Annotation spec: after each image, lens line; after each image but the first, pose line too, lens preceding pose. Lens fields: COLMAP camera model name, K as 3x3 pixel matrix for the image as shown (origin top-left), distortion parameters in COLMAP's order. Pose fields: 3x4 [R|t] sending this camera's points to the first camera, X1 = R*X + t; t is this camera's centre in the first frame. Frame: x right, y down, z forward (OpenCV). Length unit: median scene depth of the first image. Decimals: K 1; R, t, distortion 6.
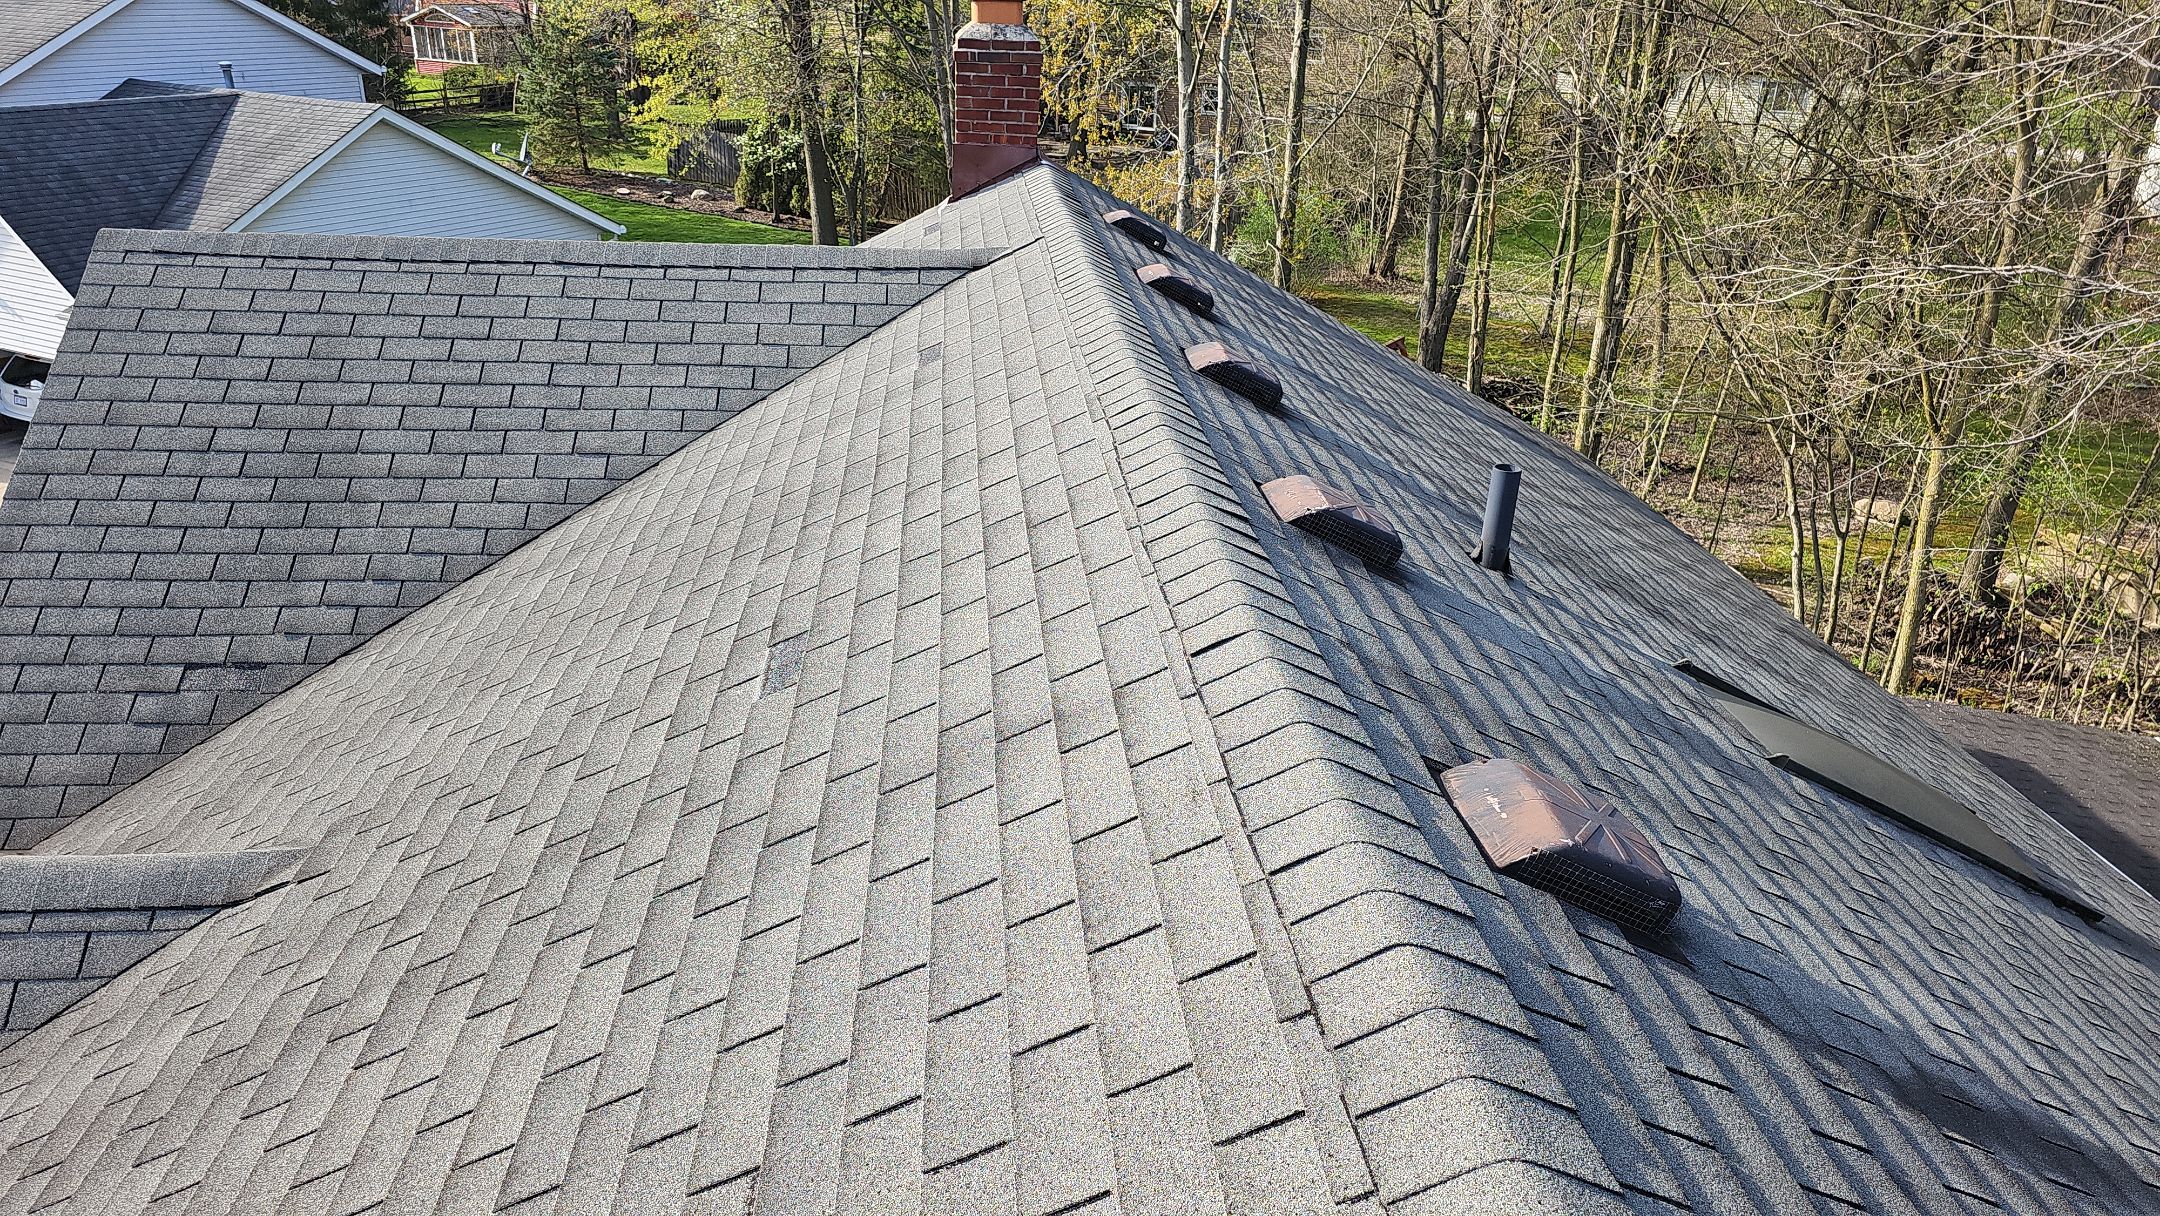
lens RADIAL K [[1512.1, 0, 1080.2], [0, 1512.1, 620.4], [0, 0, 1]] dist [0.079579, -0.096673]
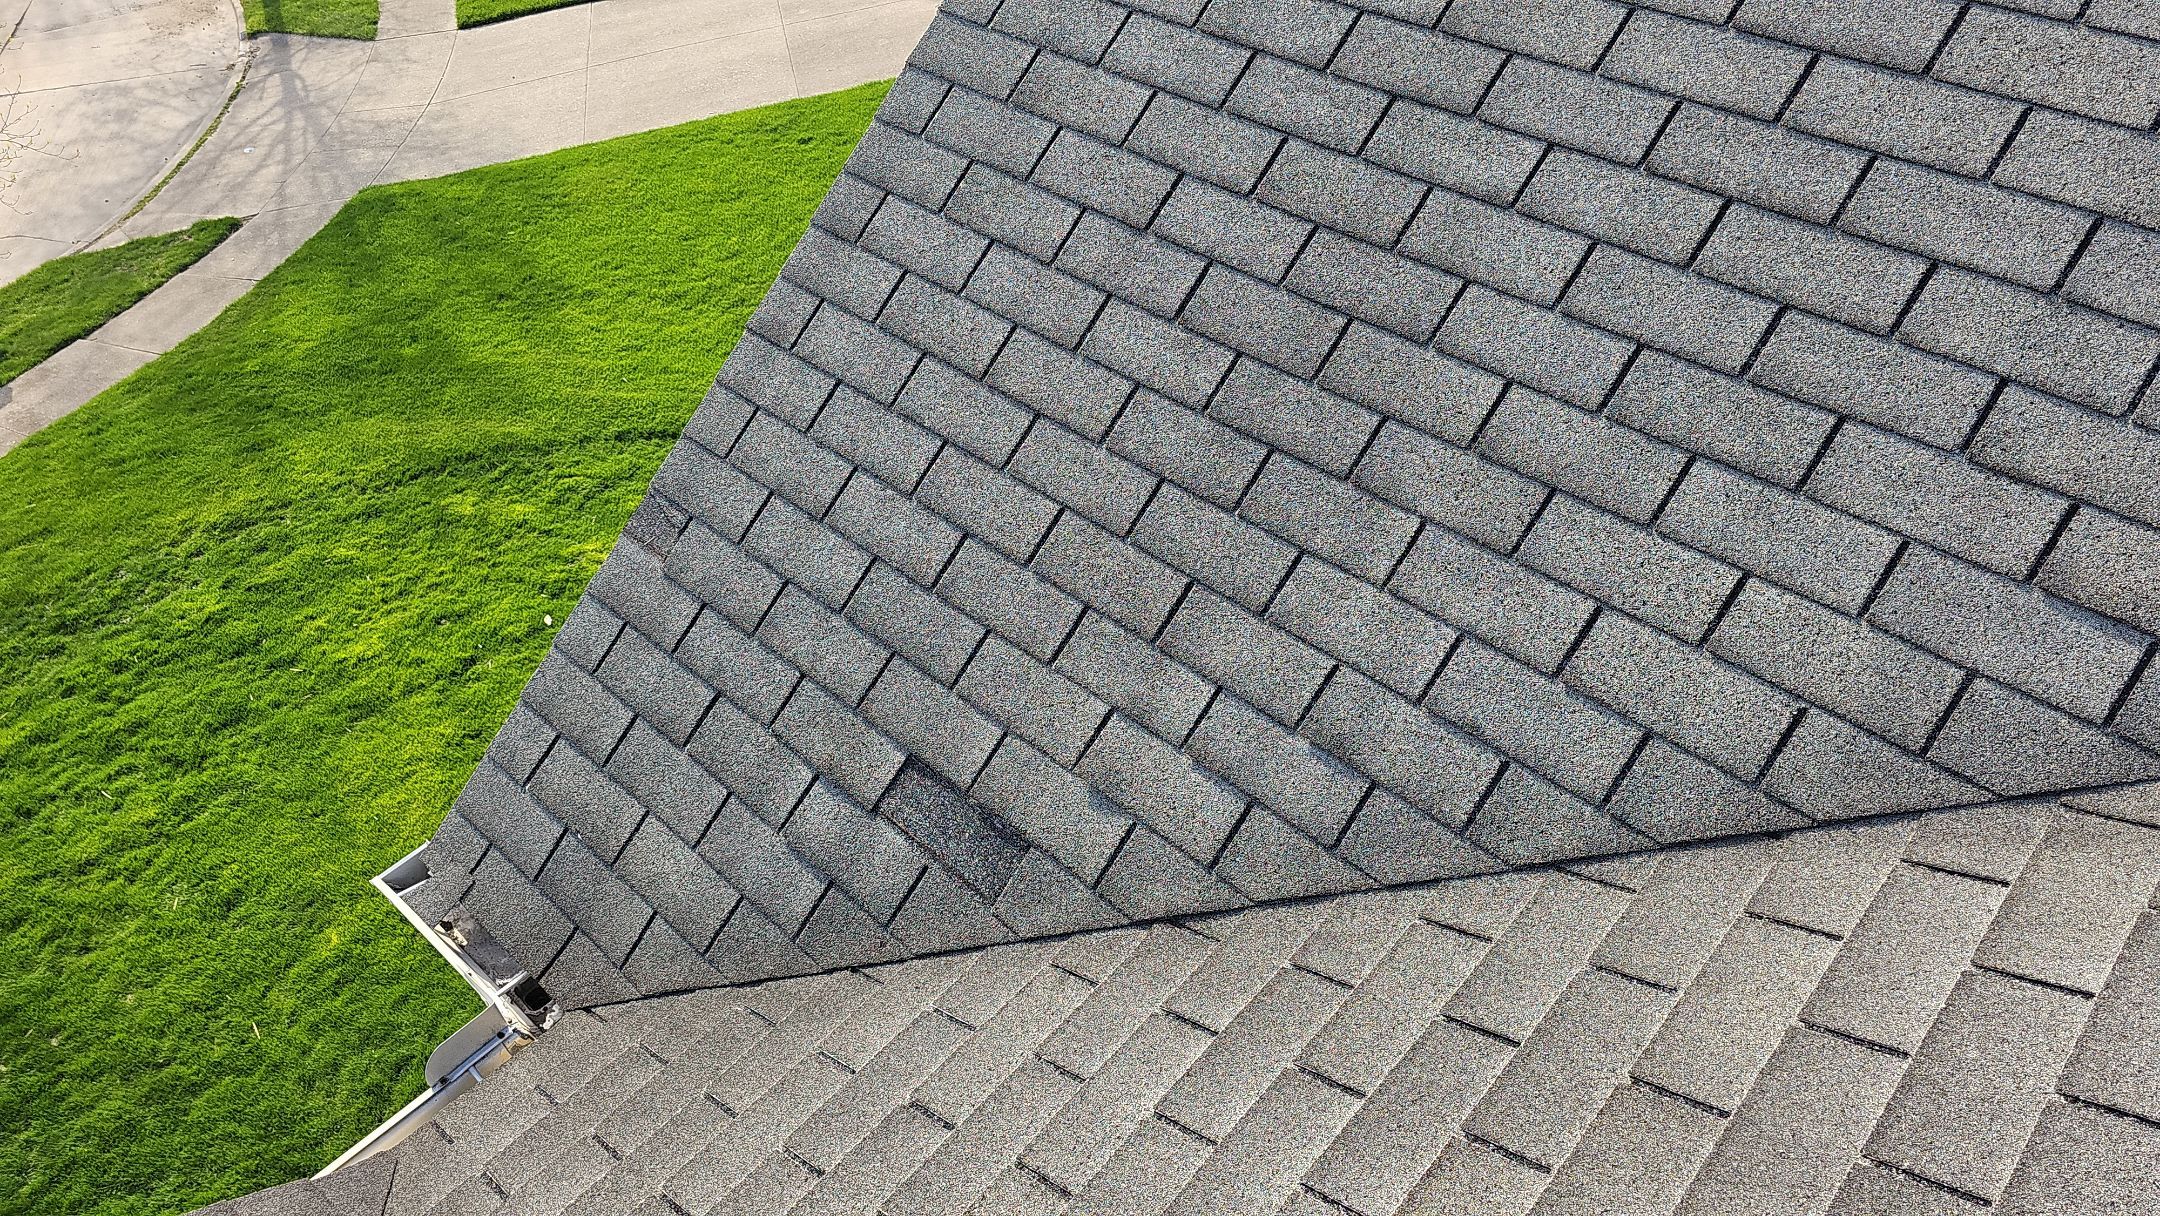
lens RADIAL K [[1511.9, 0, 1080.0], [0, 1511.9, 608.0], [0, 0, 1]] dist [0.051451, -0.050189]
pose [[0.679106, 0.445130, -0.583673, -0.286202], [-0.233493, 0.884847, 0.403147, -0.183416], [0.695914, -0.137496, 0.704840, 0.673704]]
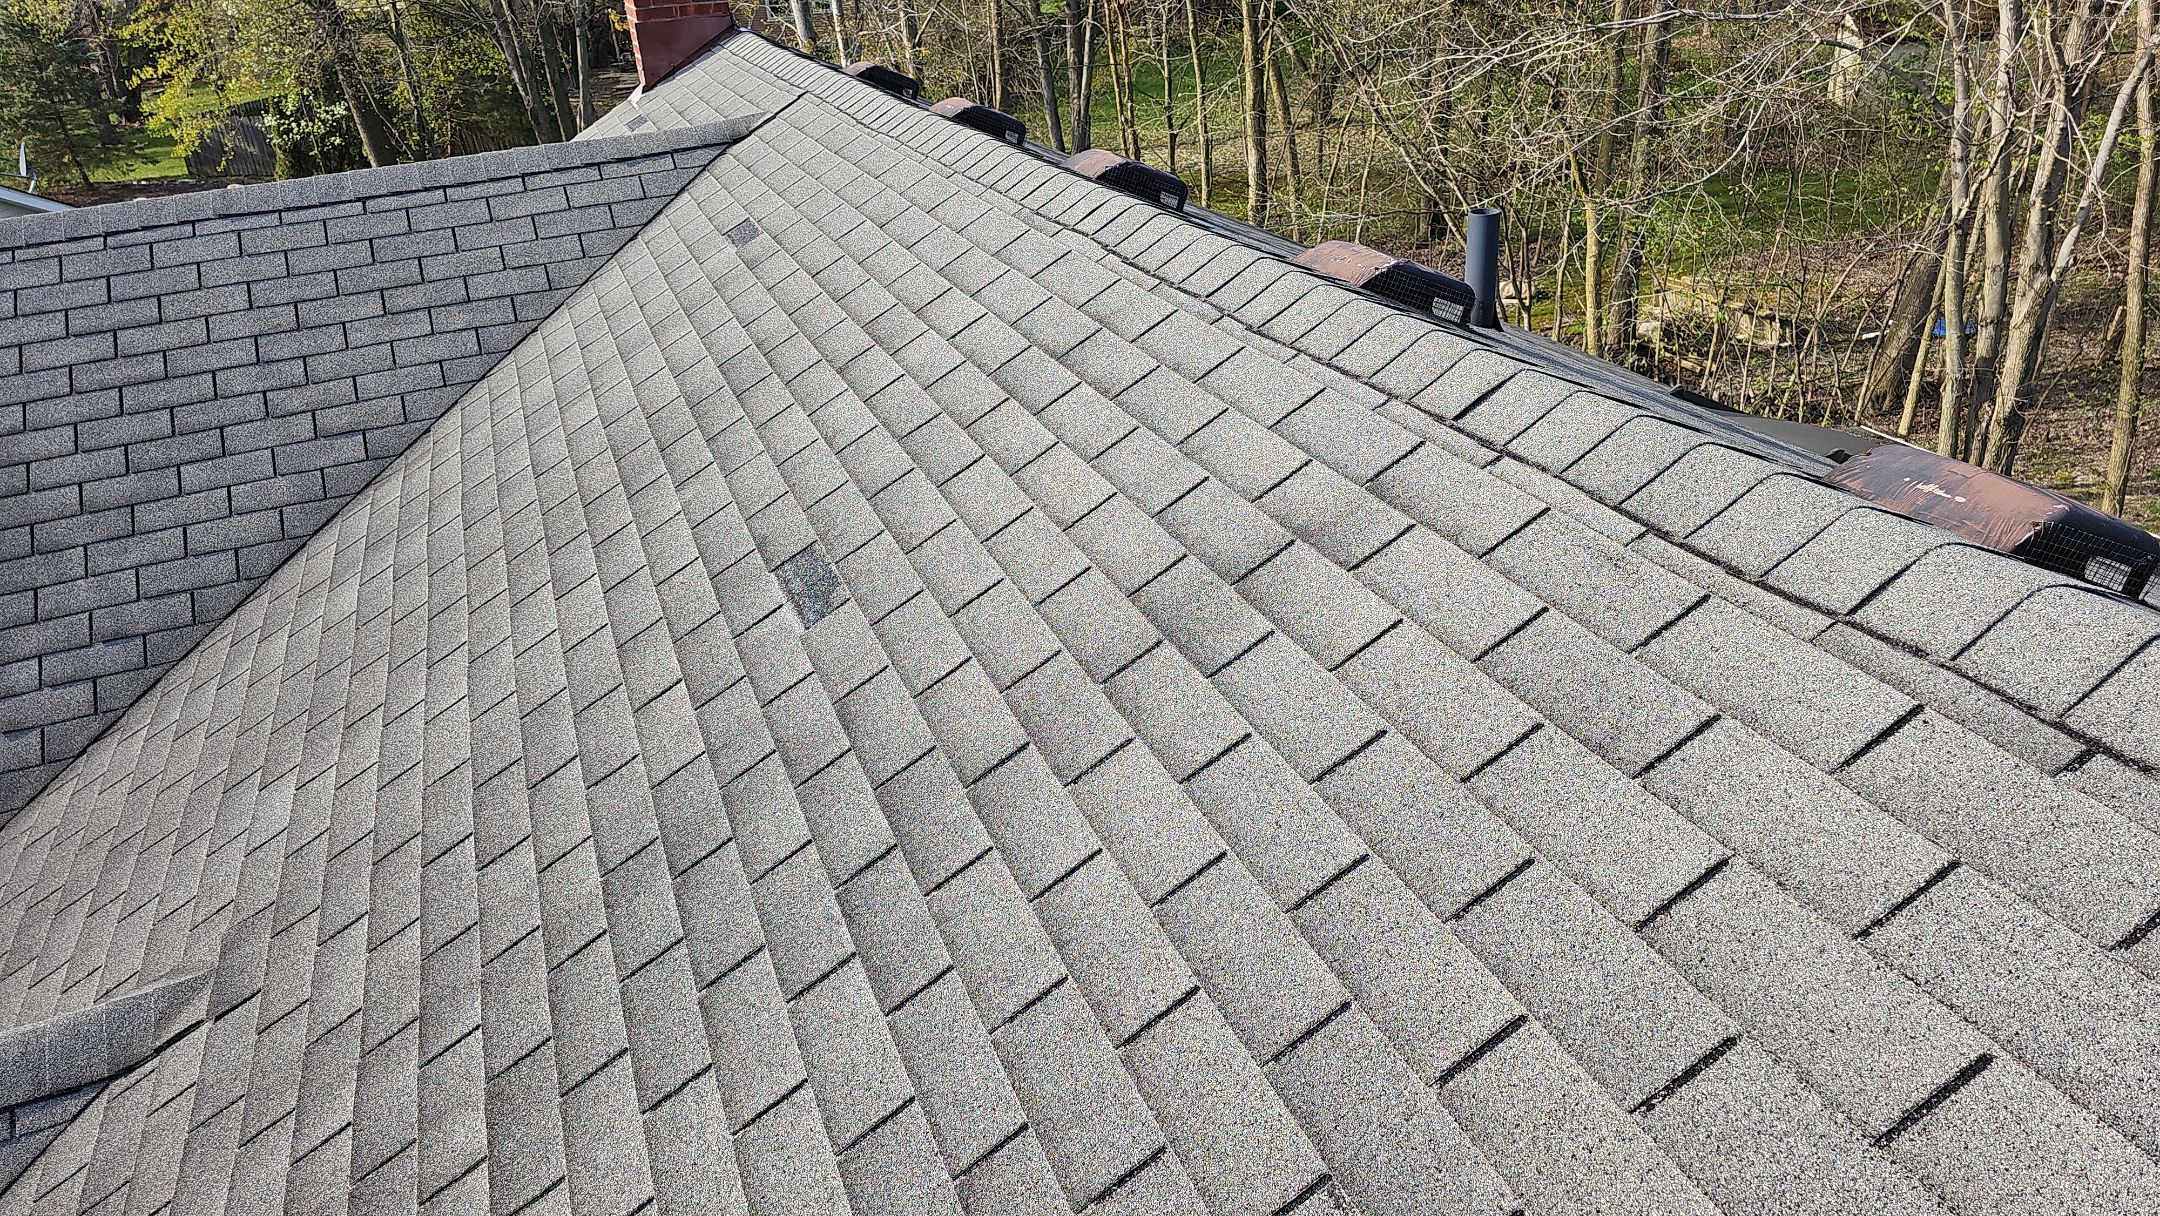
lens RADIAL K [[1511.9, 0, 1080.0], [0, 1511.9, 608.0], [0, 0, 1]] dist [0.051451, -0.050189]
pose [[0.951476, -0.227289, 0.207446, -0.137014], [0.217055, 0.973564, 0.071137, 0.009273], [-0.218131, -0.022658, 0.975657, 0.116504]]
